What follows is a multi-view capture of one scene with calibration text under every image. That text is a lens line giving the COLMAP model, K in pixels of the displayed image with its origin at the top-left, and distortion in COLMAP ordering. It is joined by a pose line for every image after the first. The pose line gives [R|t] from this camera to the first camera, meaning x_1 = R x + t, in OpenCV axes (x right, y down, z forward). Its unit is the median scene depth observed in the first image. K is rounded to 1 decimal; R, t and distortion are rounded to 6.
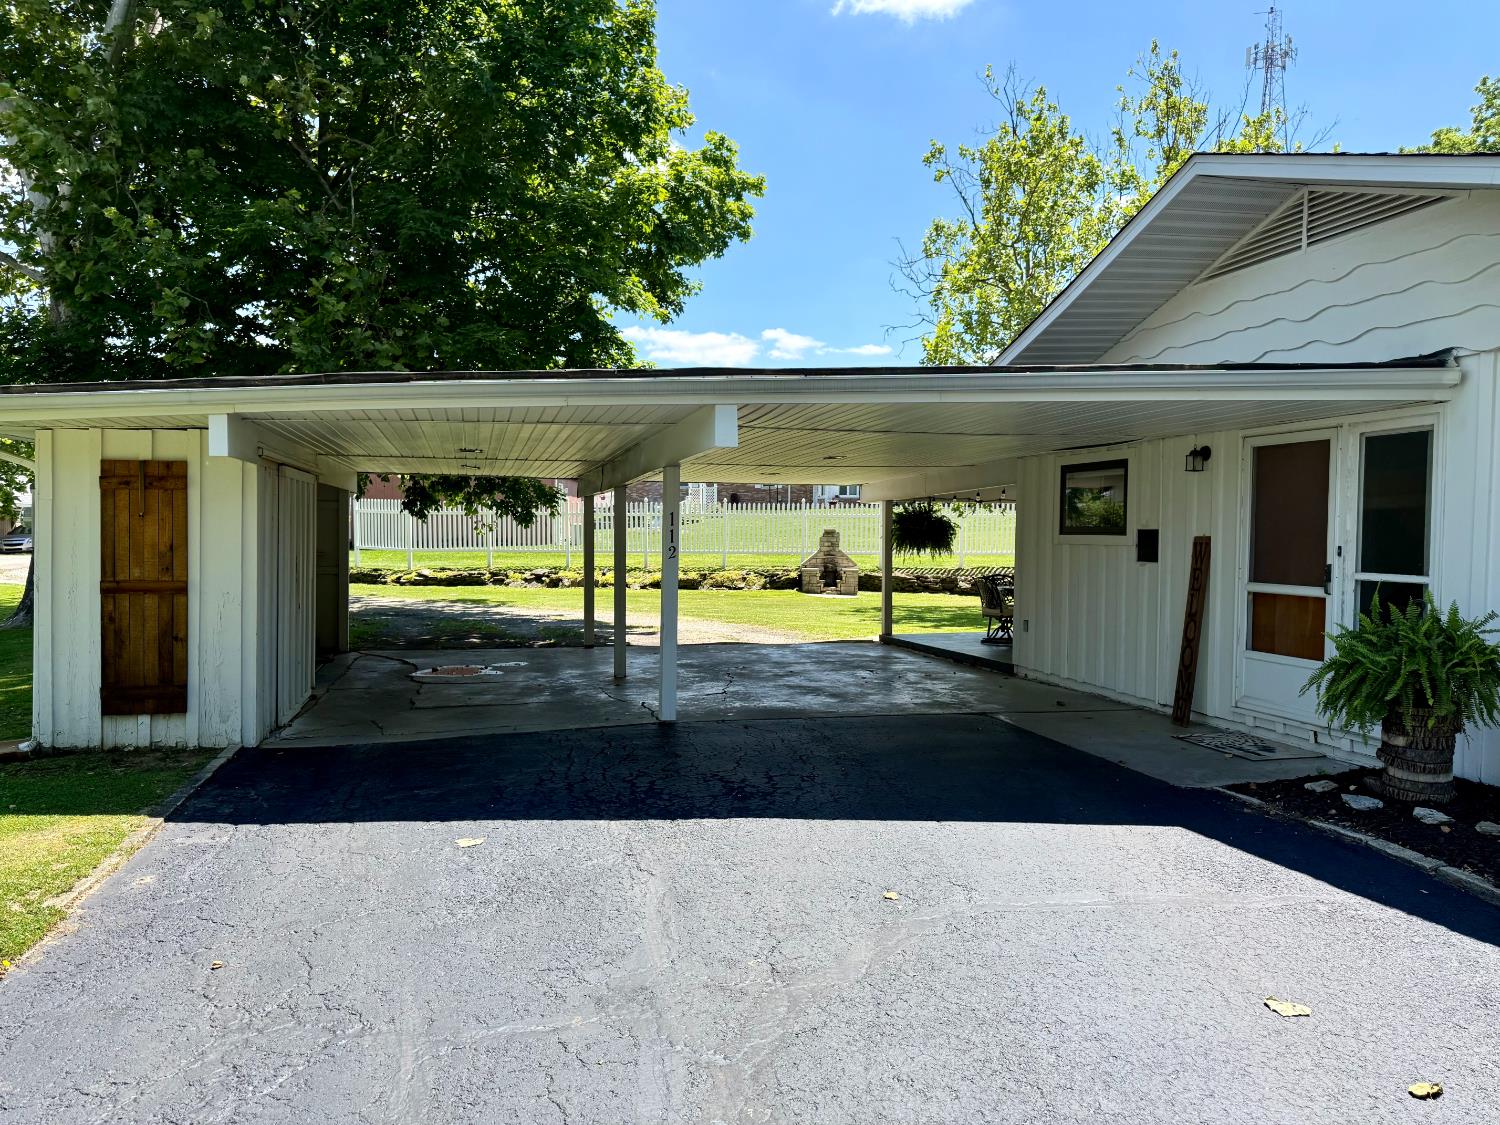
lens RADIAL K [[1052.0, 0, 750.0], [0, 1052.0, 562.5], [0, 0, 1]] dist [0.096848, -0.122179]
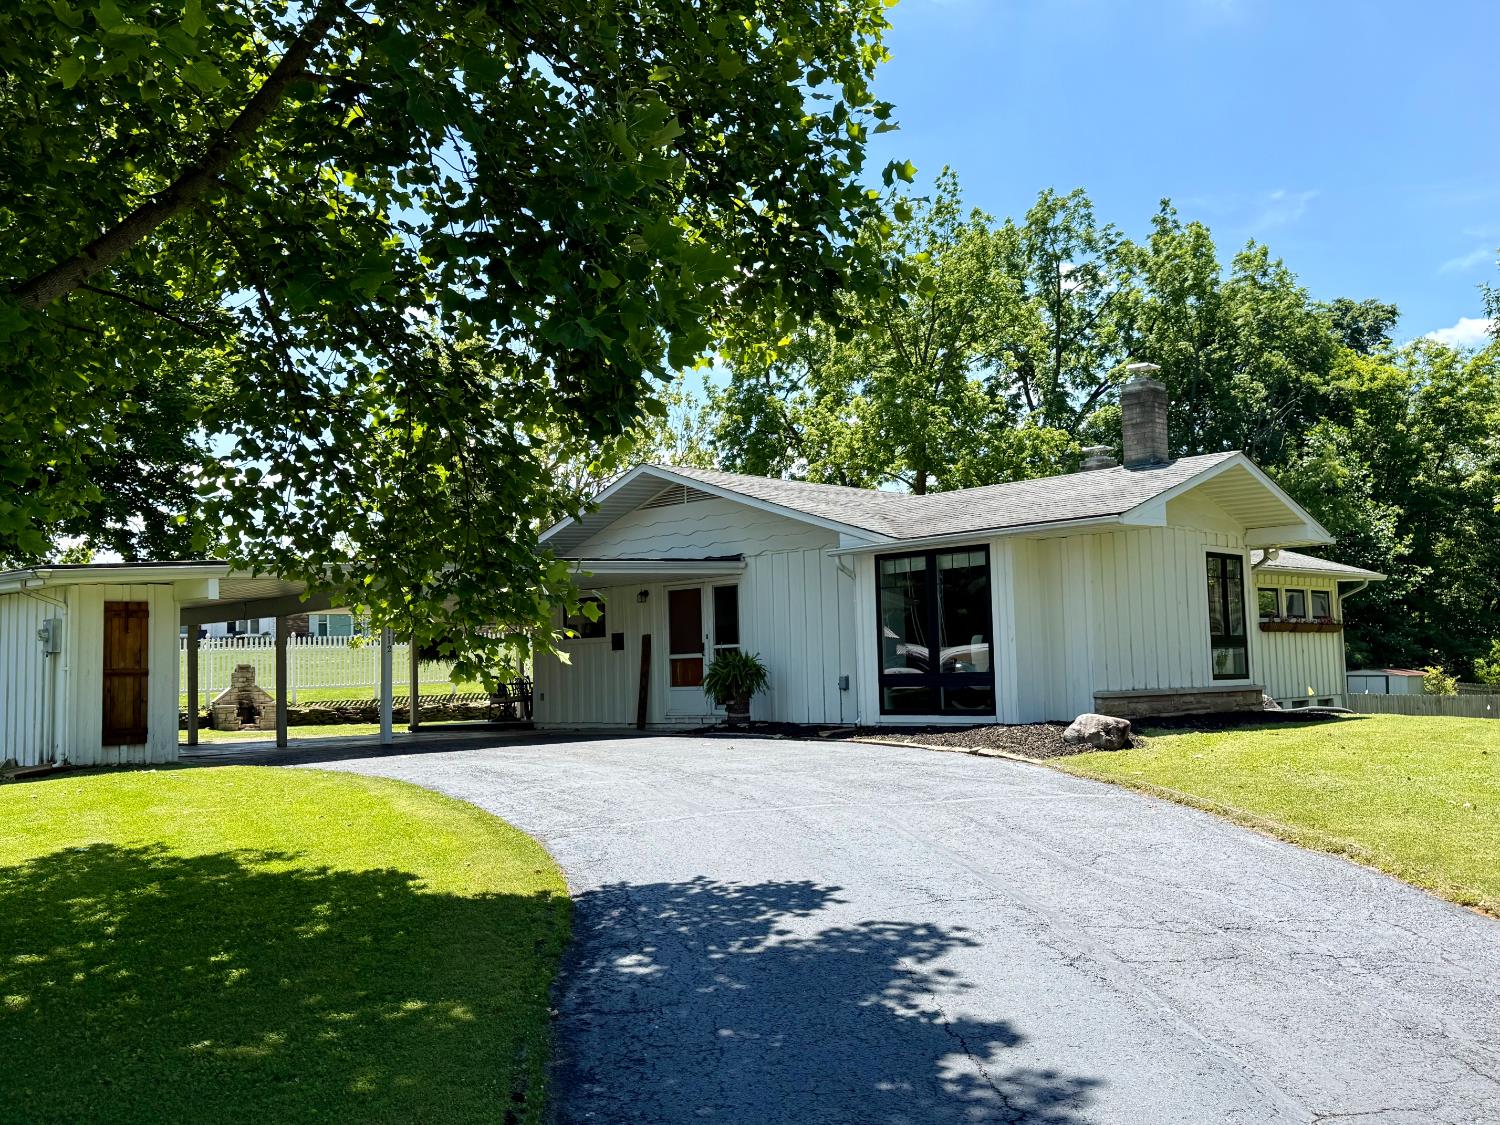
lens RADIAL K [[1410.9, 0, 750.0], [0, 1410.9, 562.5], [0, 0, 1]] dist [0.091957, -0.000061]
pose [[0.851484, 0.006913, 0.524335, -0.859913], [0.053304, 0.993593, -0.099663, 0.123736], [-0.521664, 0.112810, 0.845660, -1.458133]]
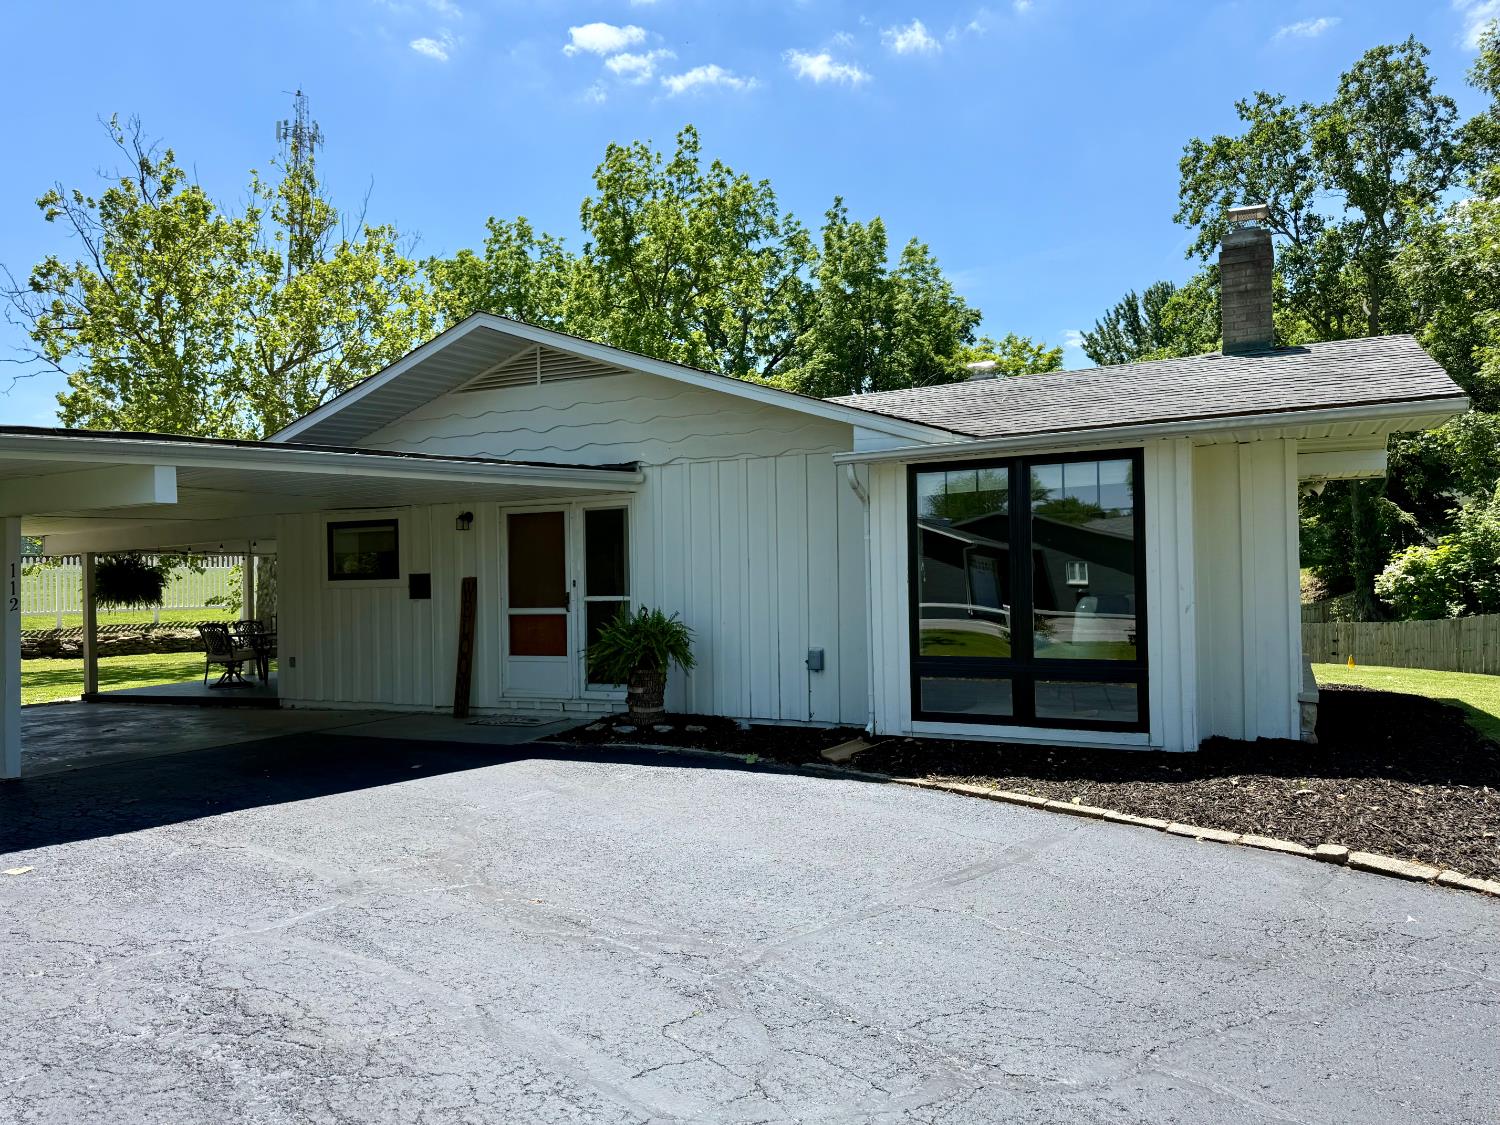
lens RADIAL K [[1056.7, 0, 750.0], [0, 1056.7, 562.5], [0, 0, 1]] dist [0.083659, -0.126093]
pose [[0.660202, -0.010849, 0.751009, -0.387529], [0.048697, 0.998410, -0.028386, 0.013513], [-0.749508, 0.055312, 0.659681, -0.183310]]
